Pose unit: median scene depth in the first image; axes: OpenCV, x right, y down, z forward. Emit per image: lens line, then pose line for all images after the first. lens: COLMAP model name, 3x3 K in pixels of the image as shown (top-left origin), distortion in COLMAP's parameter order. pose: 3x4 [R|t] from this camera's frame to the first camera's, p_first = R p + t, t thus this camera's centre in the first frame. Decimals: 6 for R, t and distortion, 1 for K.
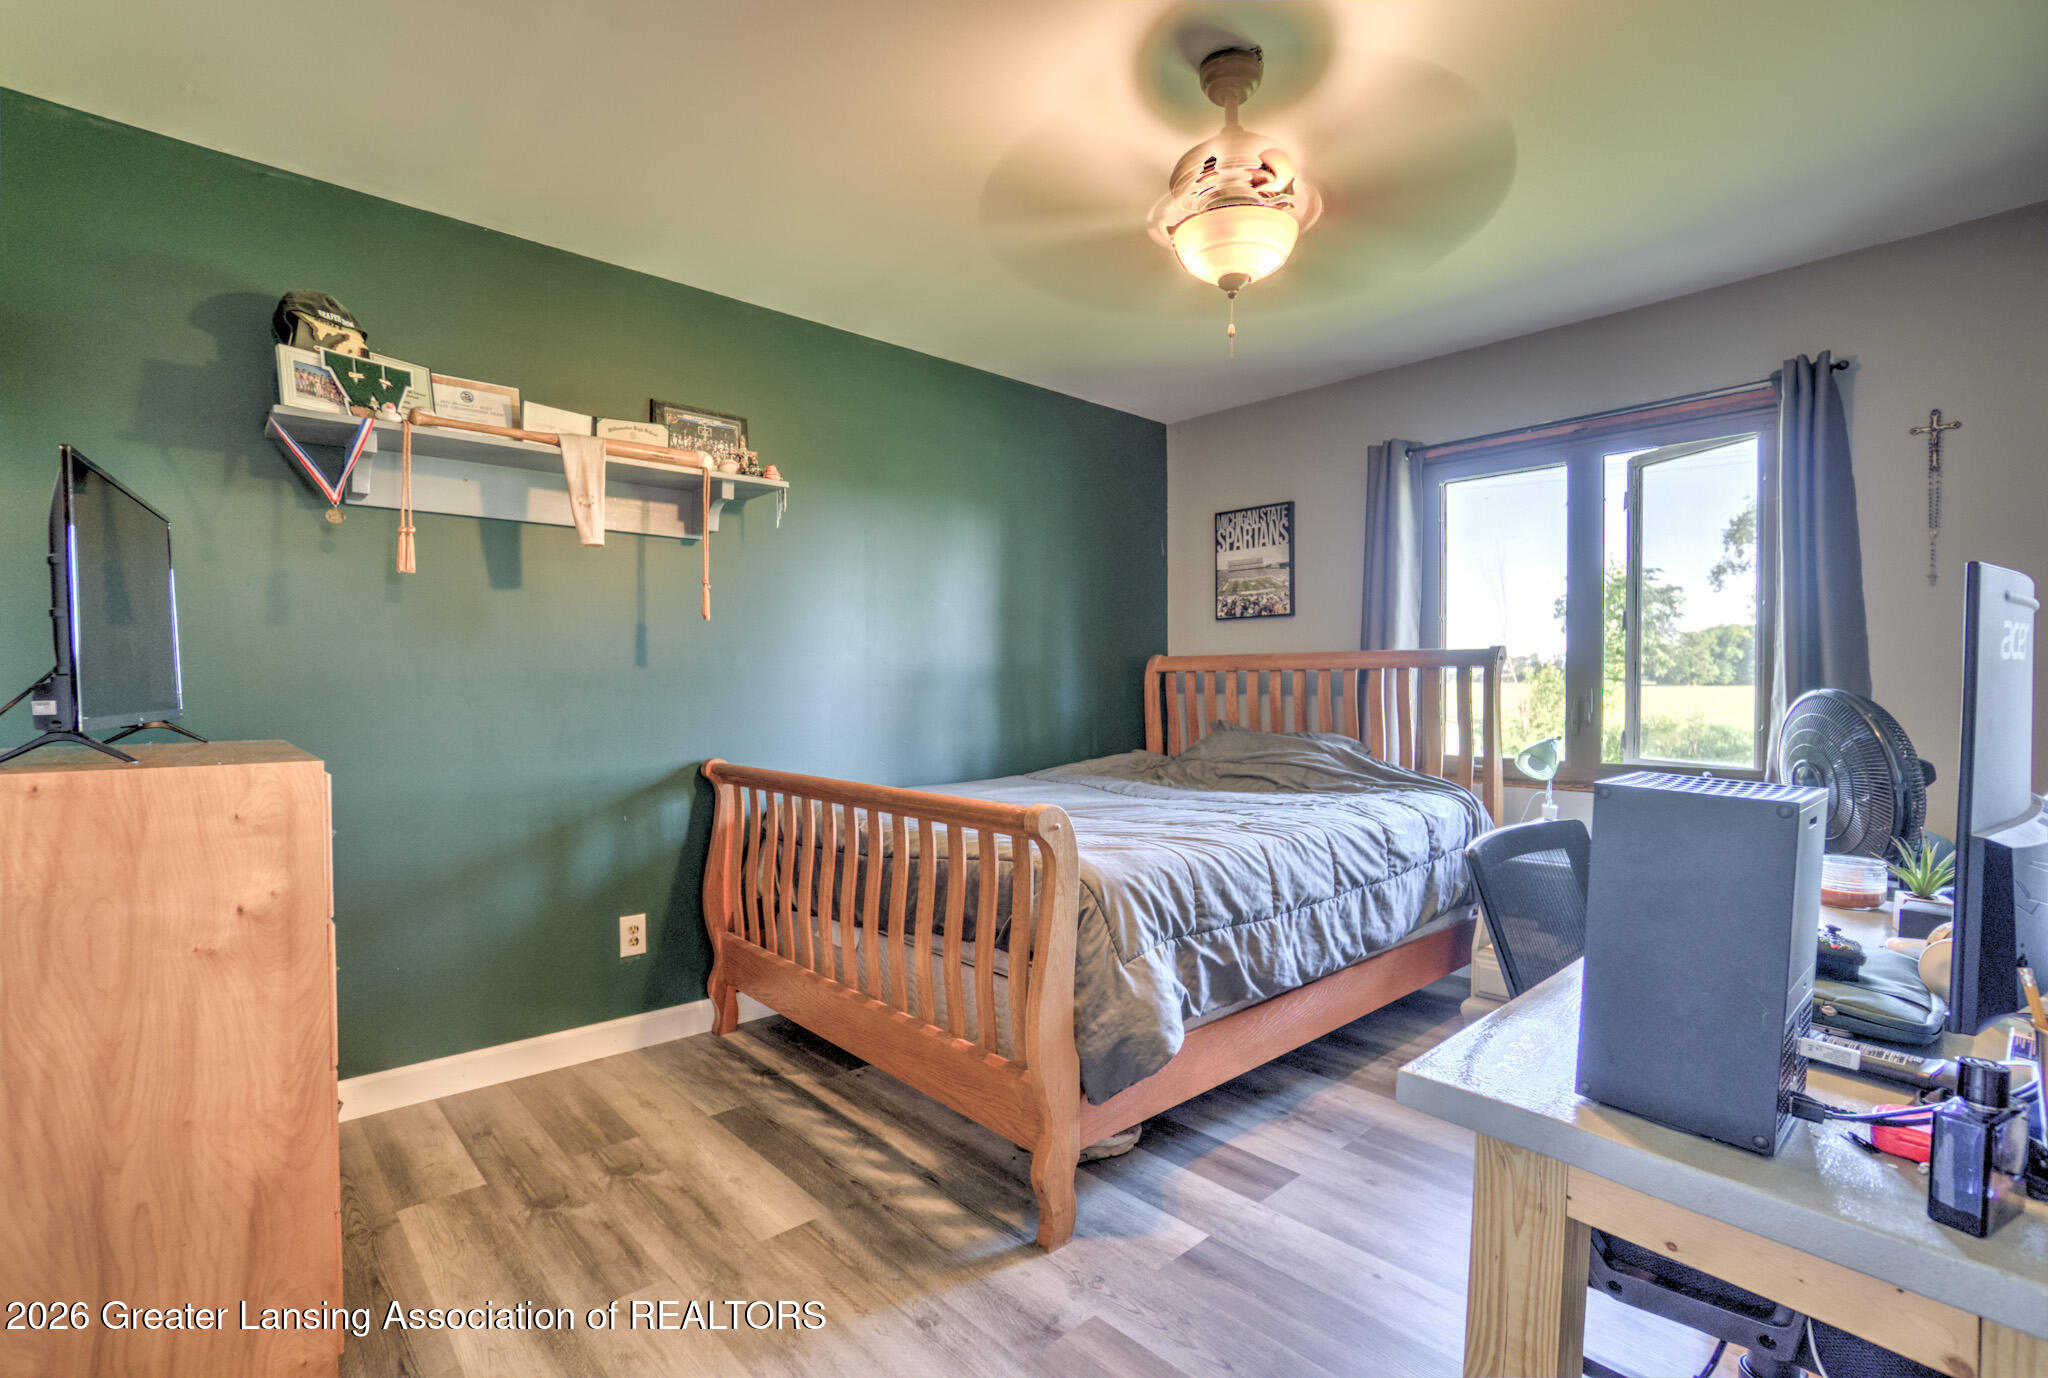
lens RADIAL K [[904.8, 0, 1003.9], [0, 904.8, 707.2], [0, 0, 1]] dist [-0.063196, 0.022041]
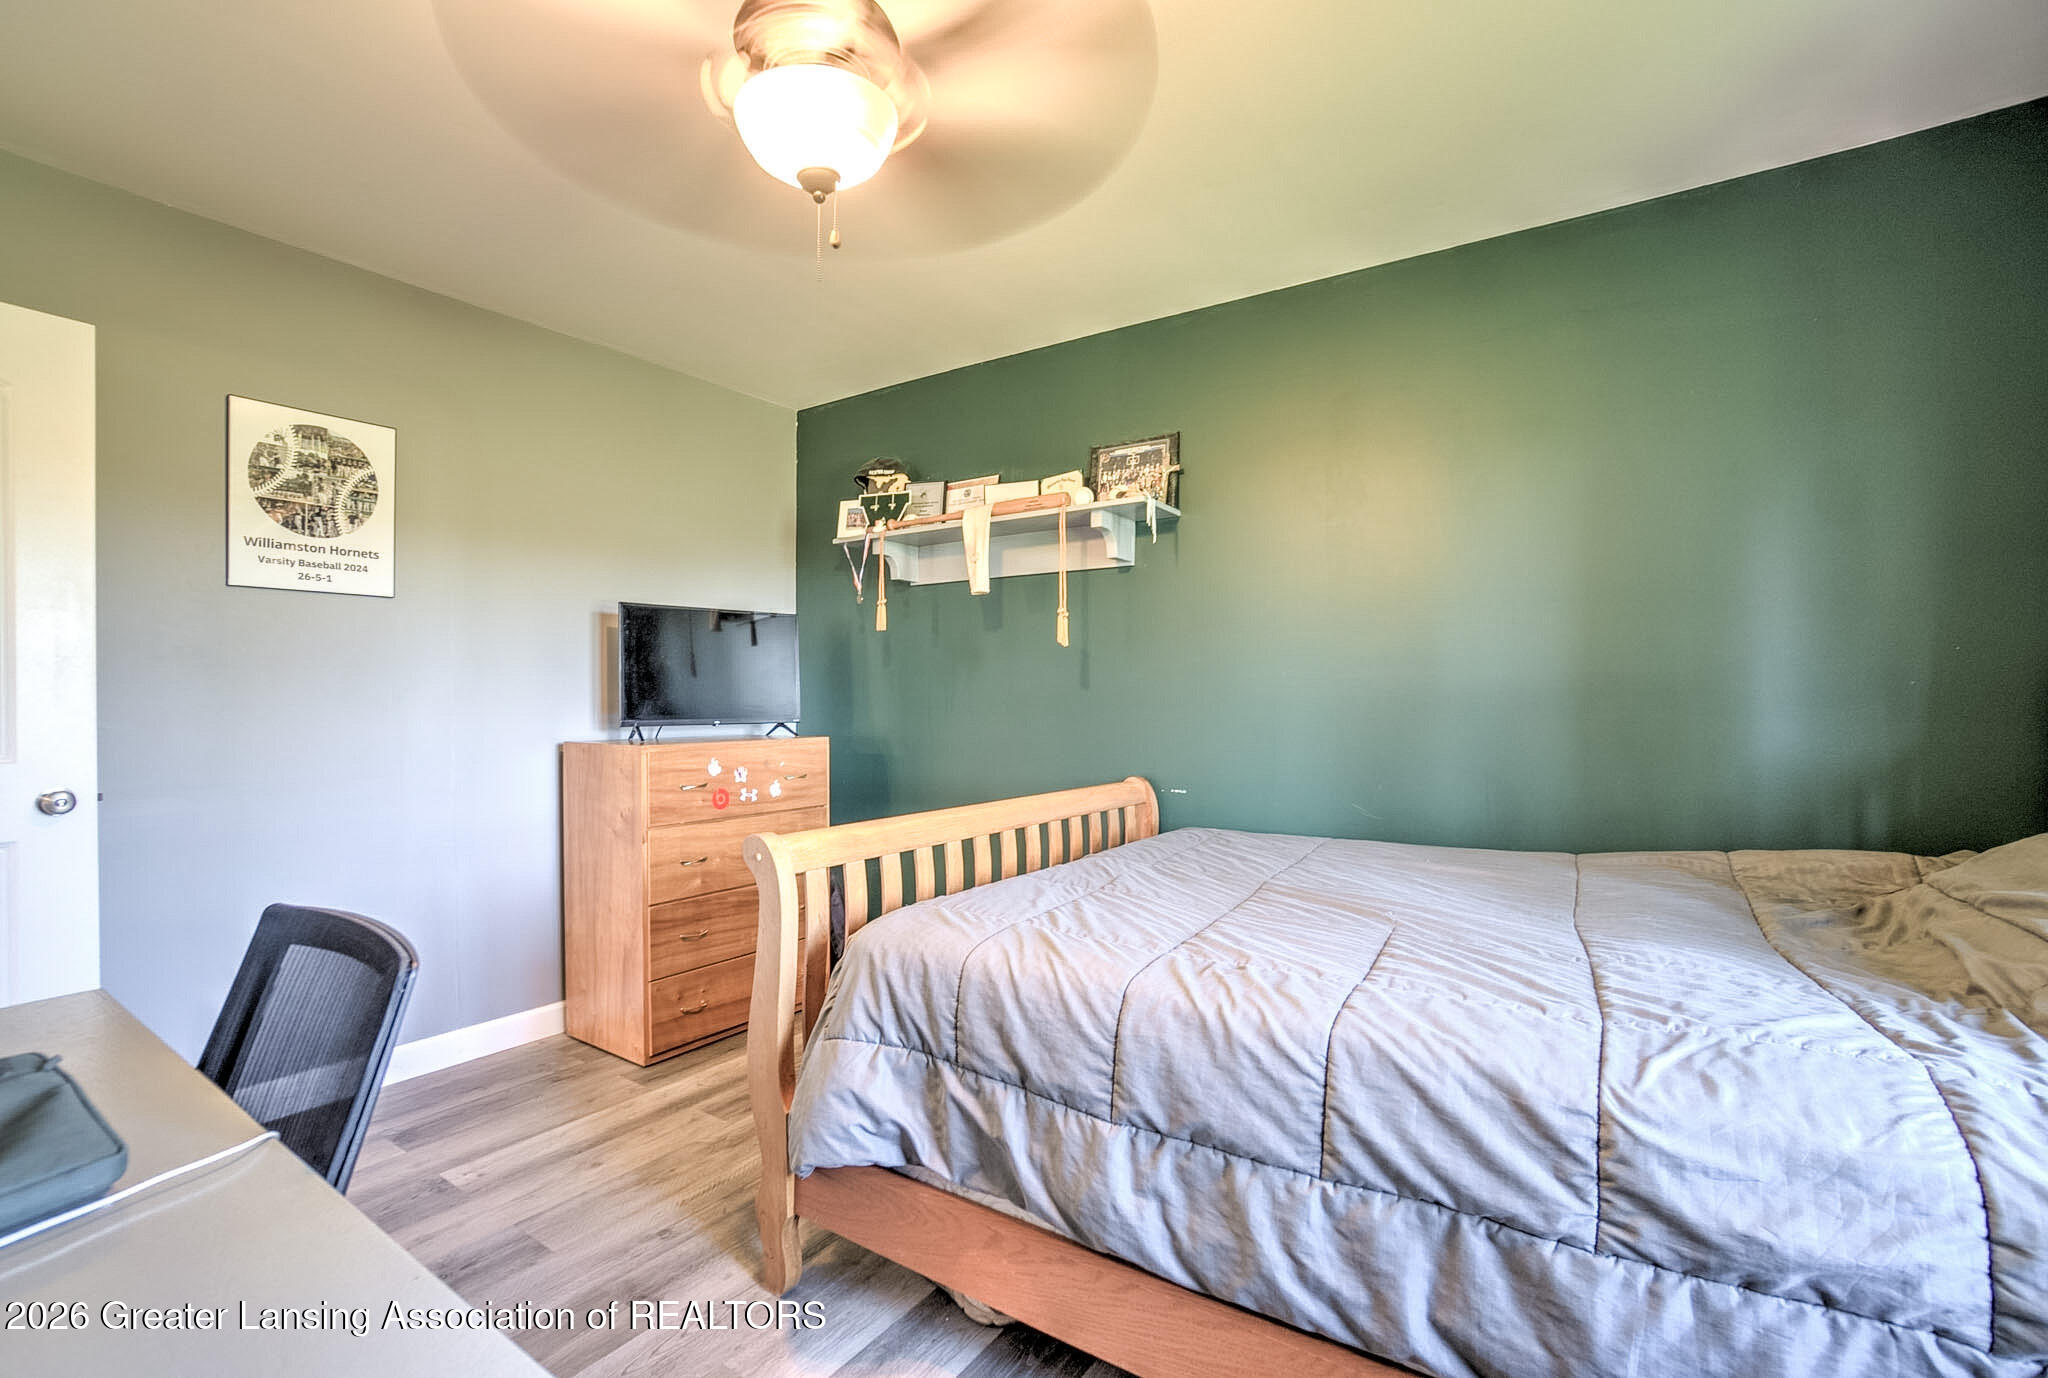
lens RADIAL K [[906.9, 0, 1010.1], [0, 906.9, 713.2], [0, 0, 1]] dist [-0.046484, 0.000667]
pose [[0.251409, 0.015908, -0.967750, 0.822882], [-0.022879, 0.999683, 0.010489, -0.031414], [0.967611, 0.019504, 0.251693, 0.775733]]
